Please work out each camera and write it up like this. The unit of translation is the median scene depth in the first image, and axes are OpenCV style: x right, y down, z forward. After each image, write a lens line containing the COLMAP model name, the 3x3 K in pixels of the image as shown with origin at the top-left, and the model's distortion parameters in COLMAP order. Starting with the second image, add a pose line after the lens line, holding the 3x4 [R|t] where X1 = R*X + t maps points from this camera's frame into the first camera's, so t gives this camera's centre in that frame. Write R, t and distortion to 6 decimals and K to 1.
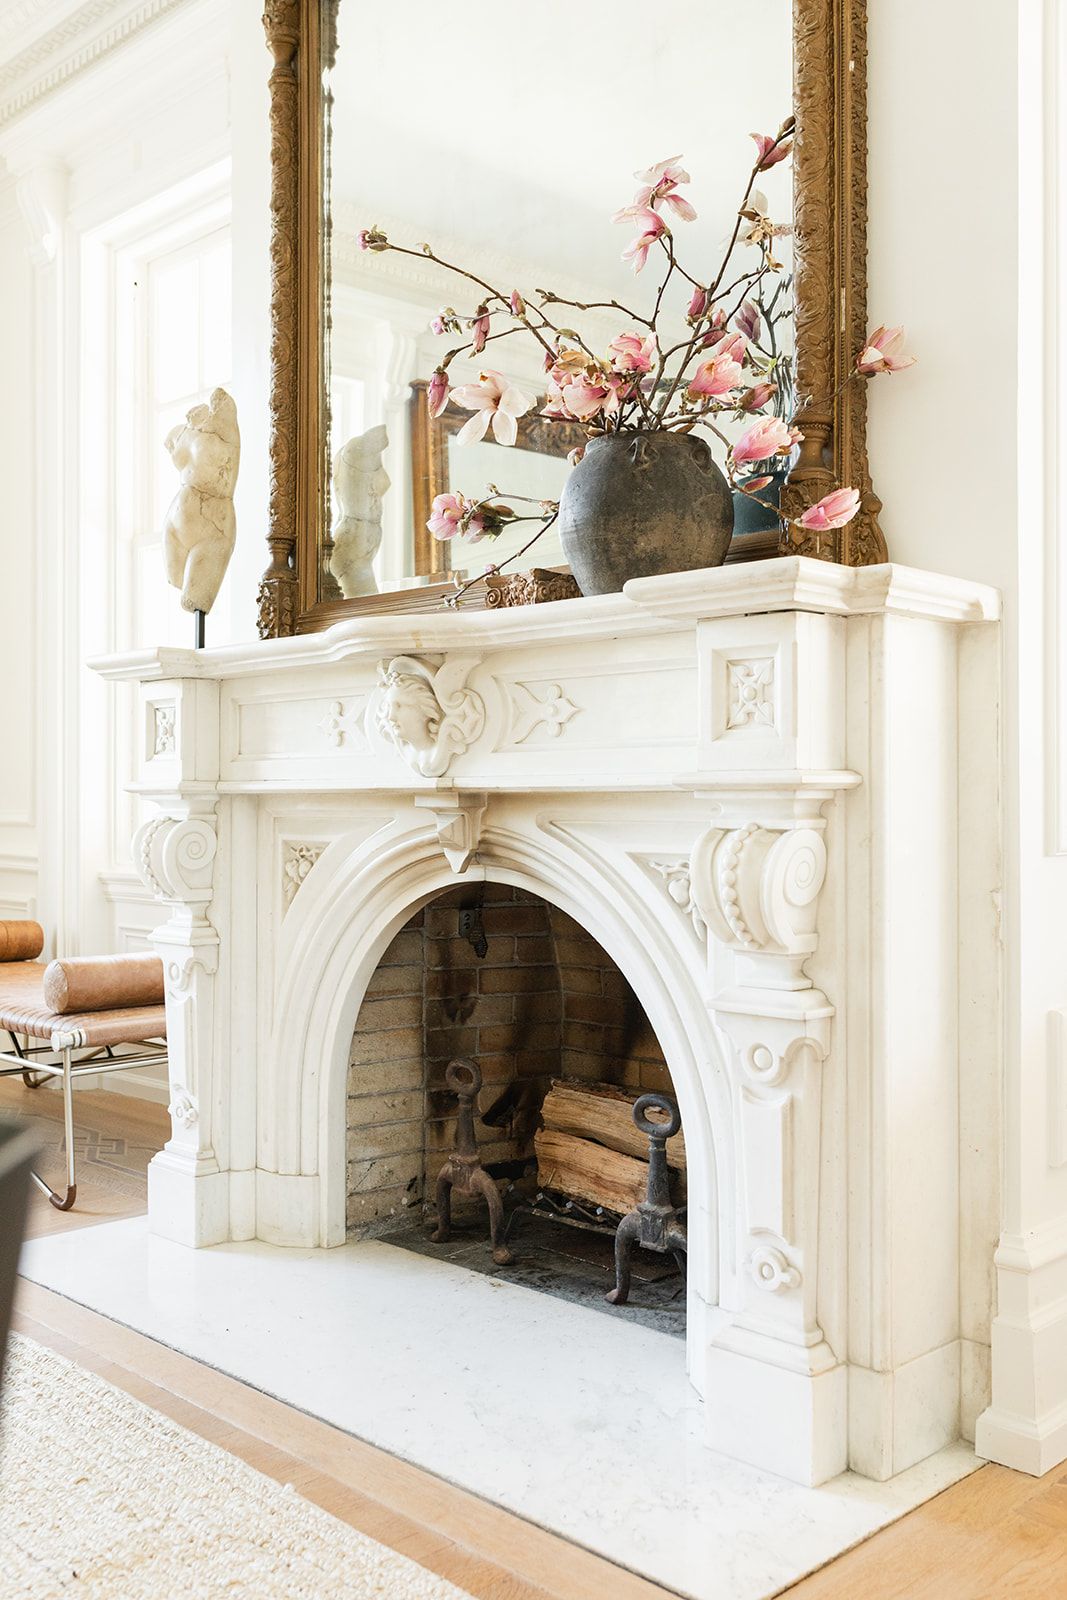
lens RADIAL K [[1526.7, 0, 531.7], [0, 1526.7, 798.9], [0, 0, 1]] dist [-0.010133, 0.000000]
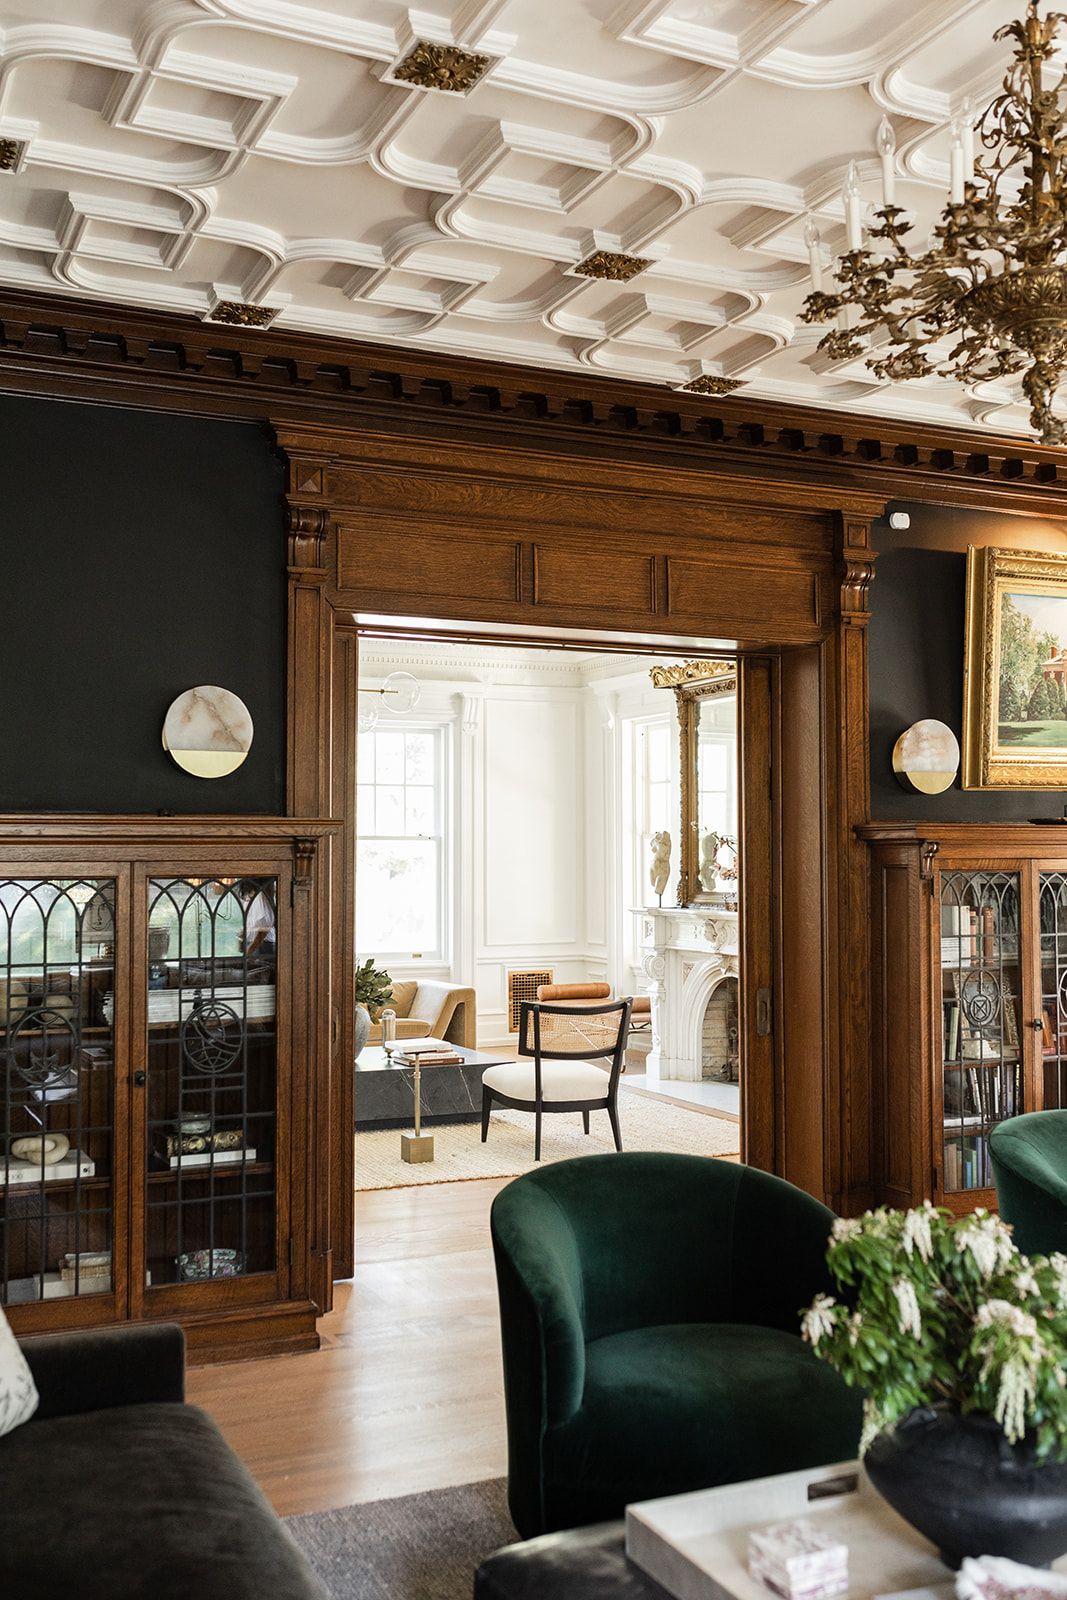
lens RADIAL K [[1526.7, 0, 549.2], [0, 1526.7, 798.8], [0, 0, 1]] dist [-0.010133, 0.000000]
pose [[0.946615, -0.017616, -0.321886, 0.761970], [0.005127, 0.999202, -0.039605, -0.237050], [0.322327, 0.035841, 0.945950, -2.713586]]
